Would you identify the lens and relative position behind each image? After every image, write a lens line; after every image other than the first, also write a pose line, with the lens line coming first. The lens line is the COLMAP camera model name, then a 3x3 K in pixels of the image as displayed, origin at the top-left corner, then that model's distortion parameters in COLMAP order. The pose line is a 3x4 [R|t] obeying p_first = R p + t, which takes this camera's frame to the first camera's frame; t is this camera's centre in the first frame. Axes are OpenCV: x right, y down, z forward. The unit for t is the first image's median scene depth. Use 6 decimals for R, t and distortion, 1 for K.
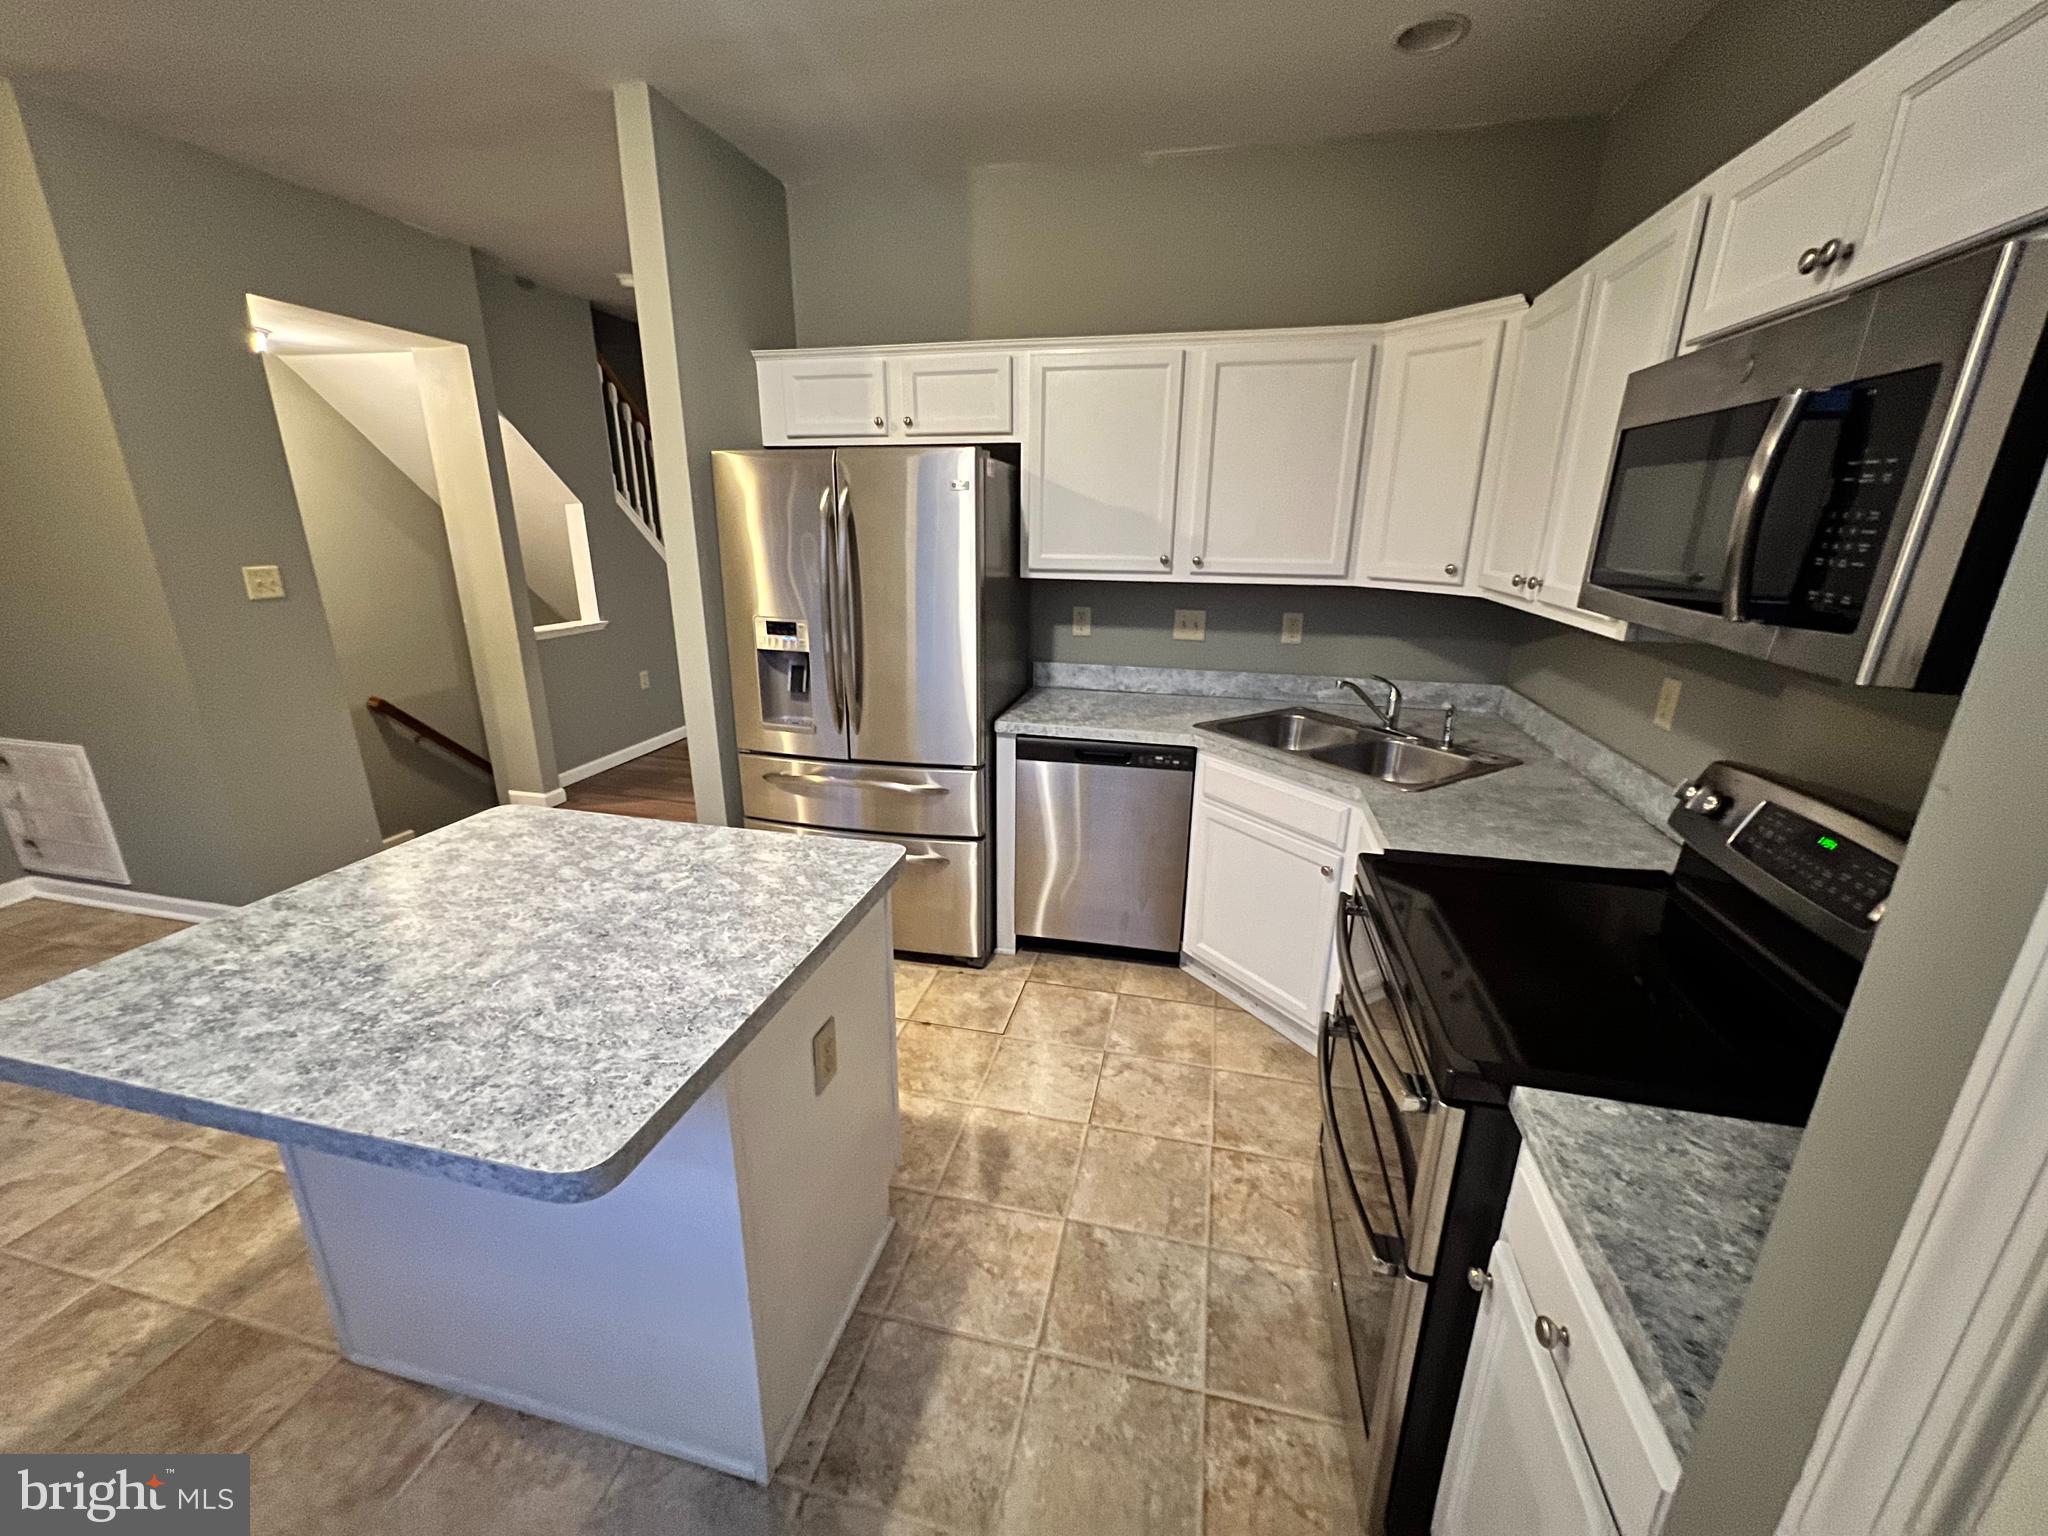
lens RADIAL K [[824.9, 0, 1036.1], [0, 824.9, 764.1], [0, 0, 1]] dist [0.005766, 0.000412]
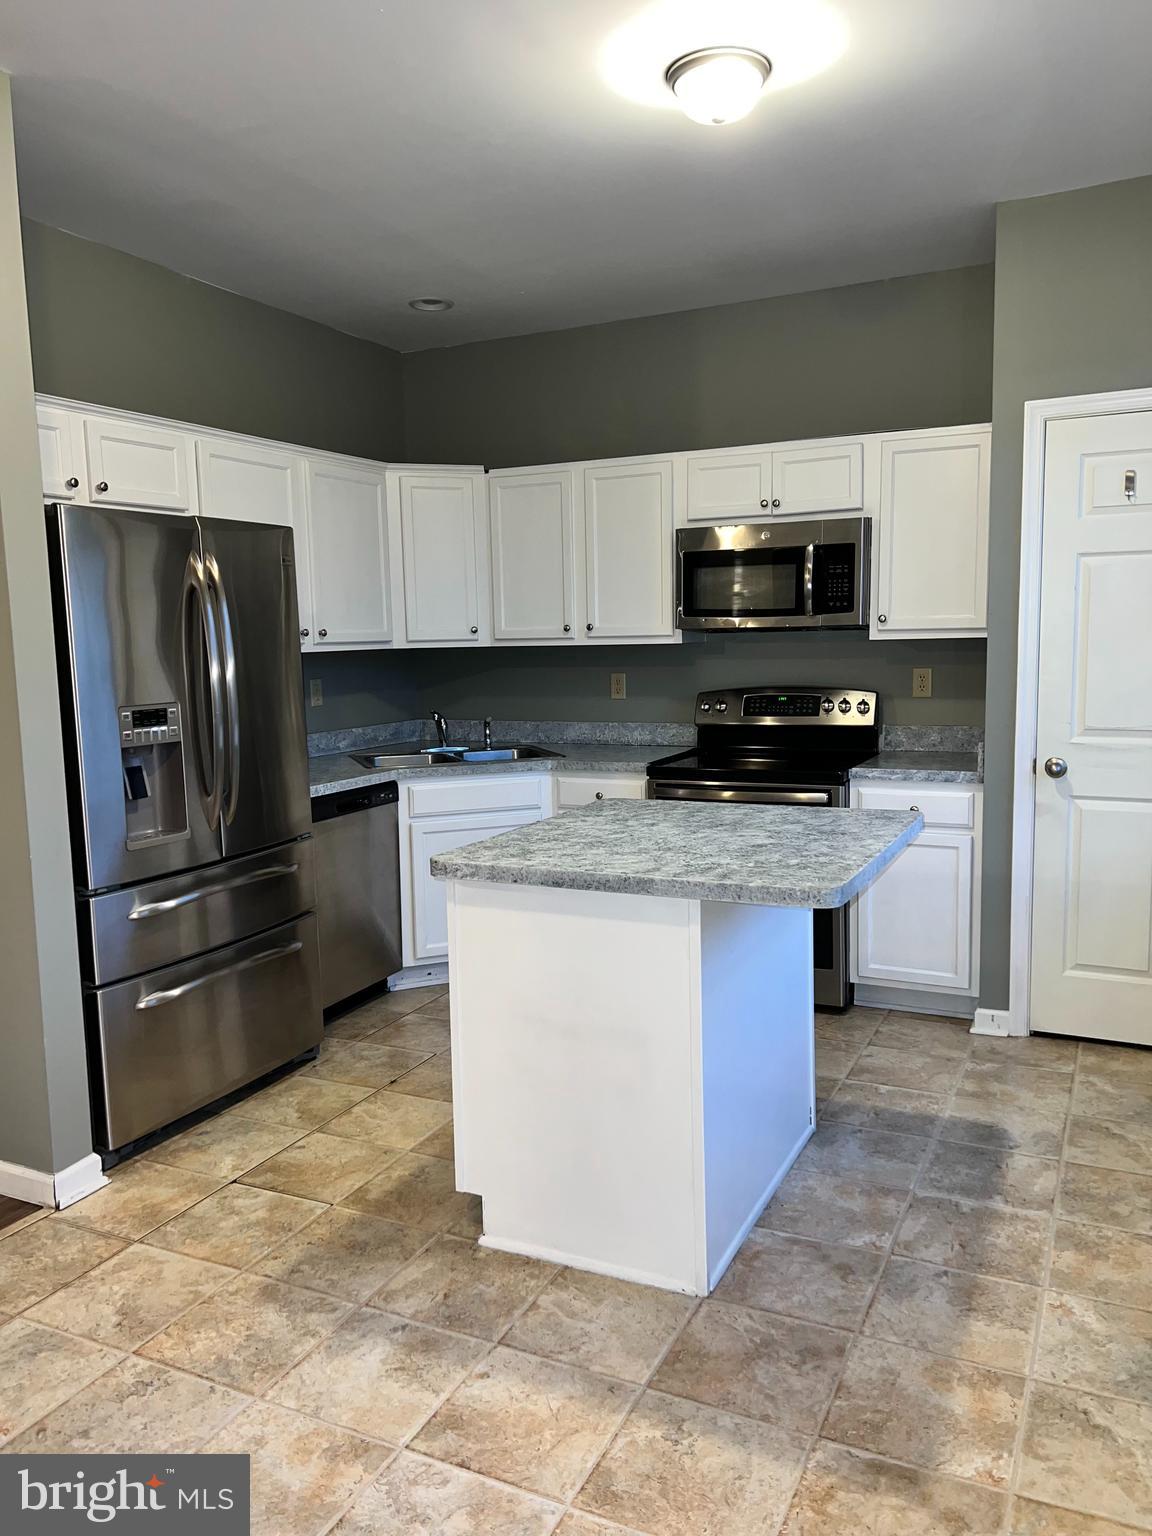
lens RADIAL K [[1104.5, 0, 579.2], [0, 1104.5, 770.2], [0, 0, 1]] dist [-0.003568, -0.005279]
pose [[0.223607, -0.135136, 0.965266, -2.314026], [0.304971, 0.950315, 0.062396, -0.097006], [-0.925739, 0.280426, 0.253709, 0.625116]]
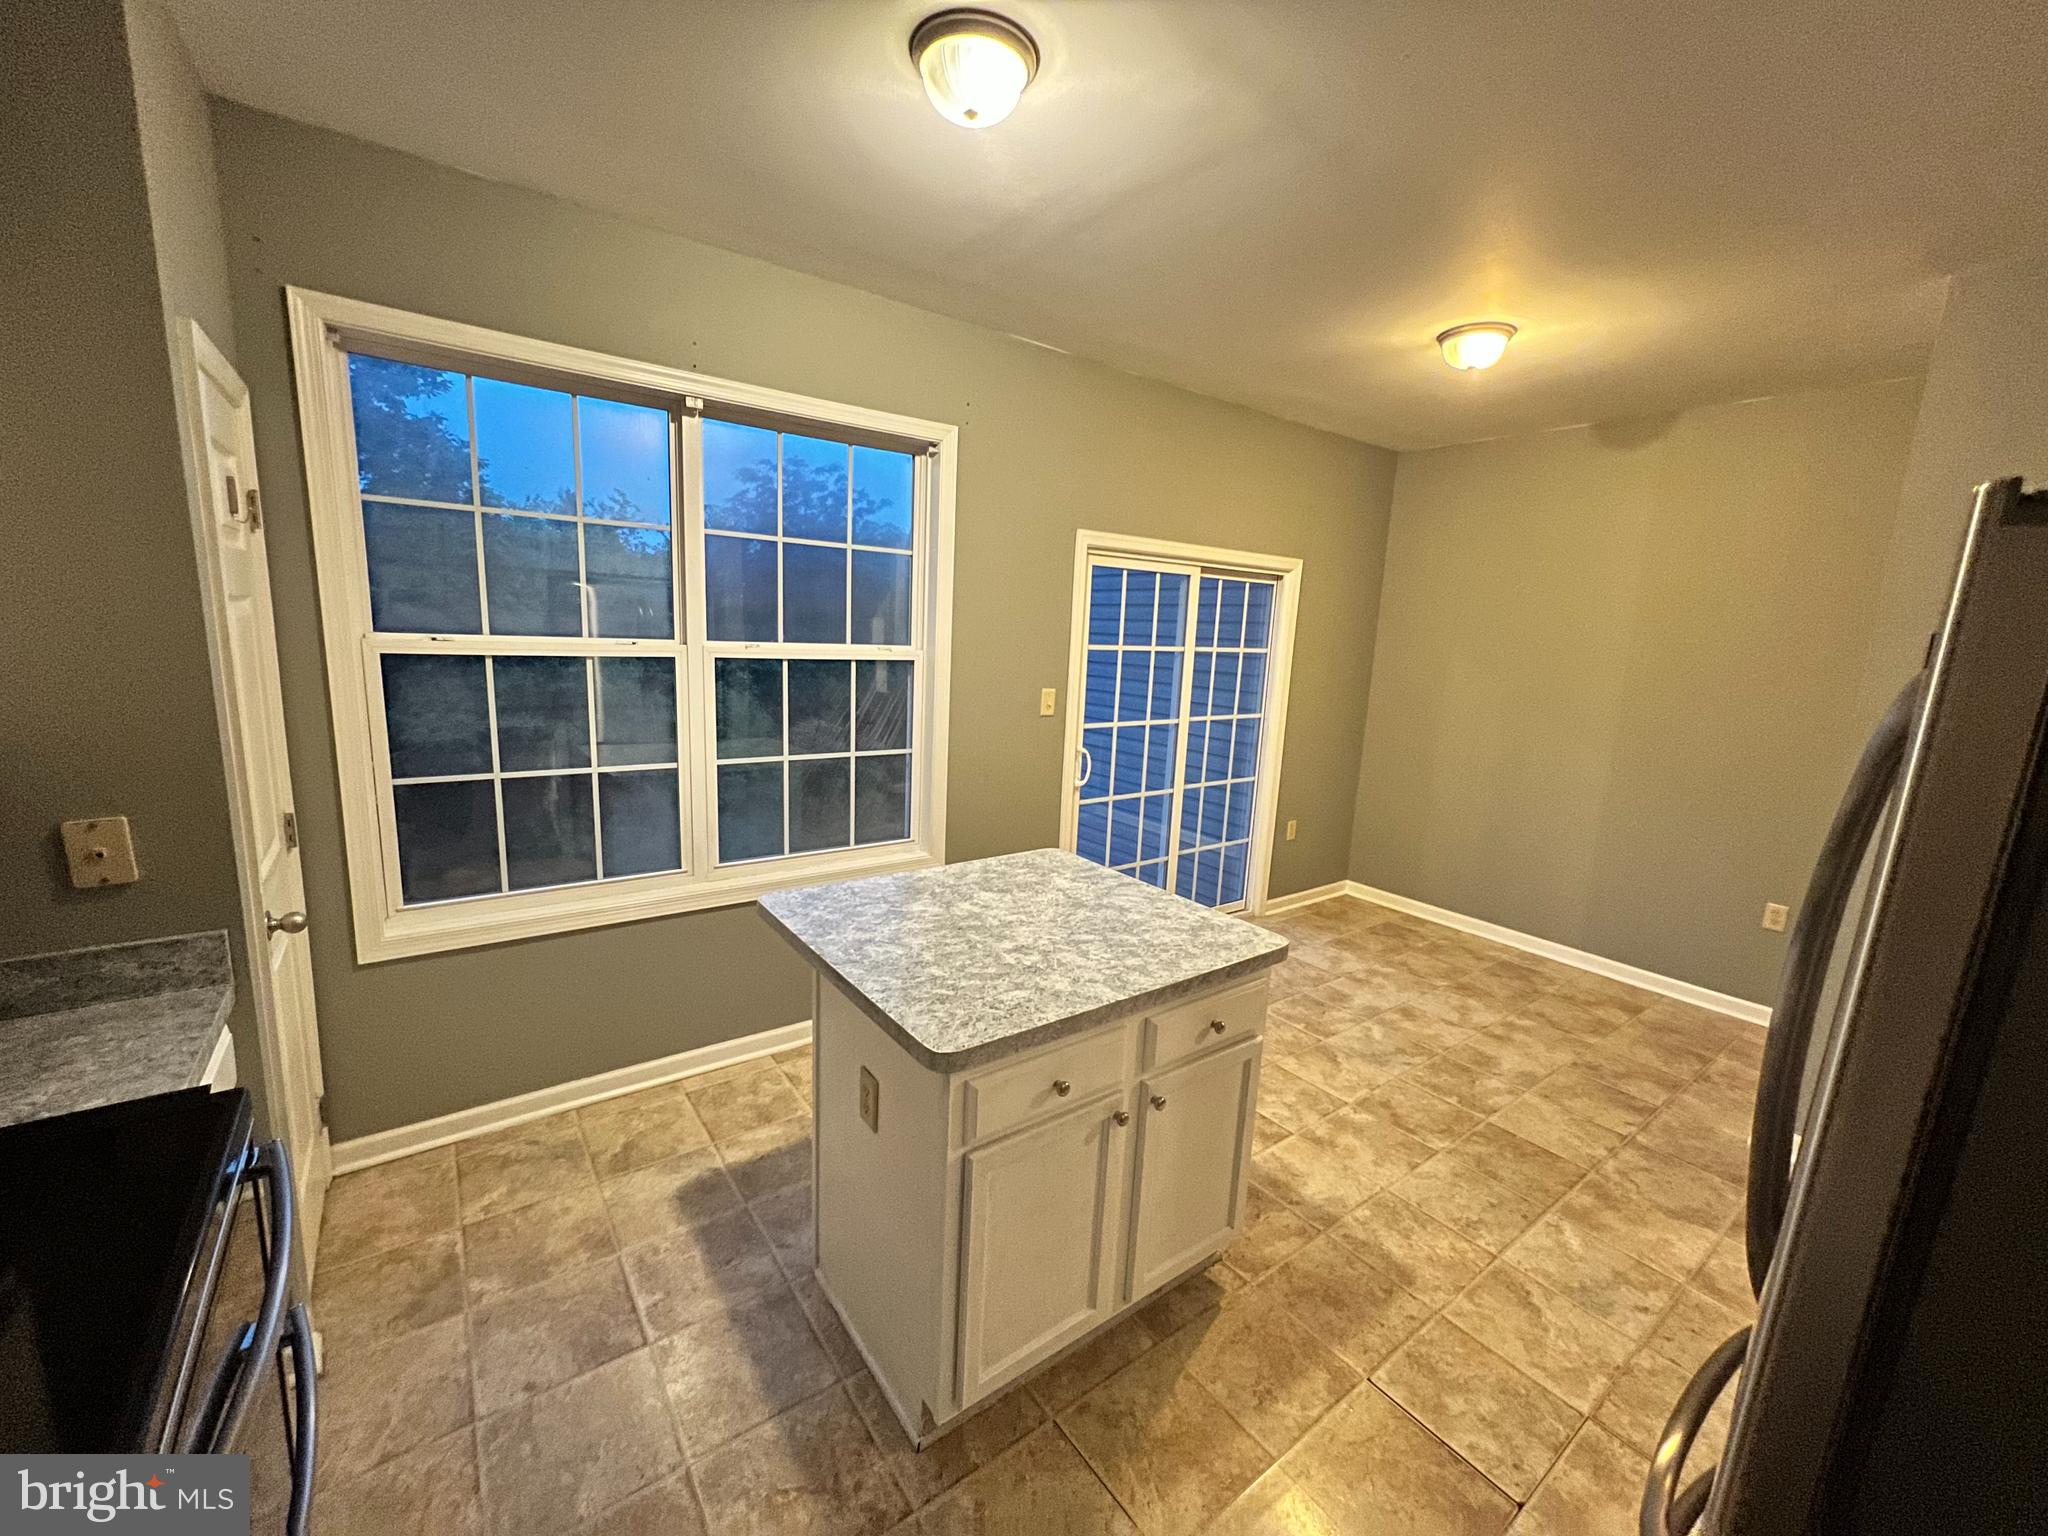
lens RADIAL K [[824.9, 0, 1017.8], [0, 824.9, 759.8], [0, 0, 1]] dist [0.005766, 0.000412]
pose [[-0.657760, 0.087236, -0.748159, 0.444012], [-0.266723, 0.901936, 0.339662, -0.539345], [0.704422, 0.422968, -0.569989, 1.611070]]
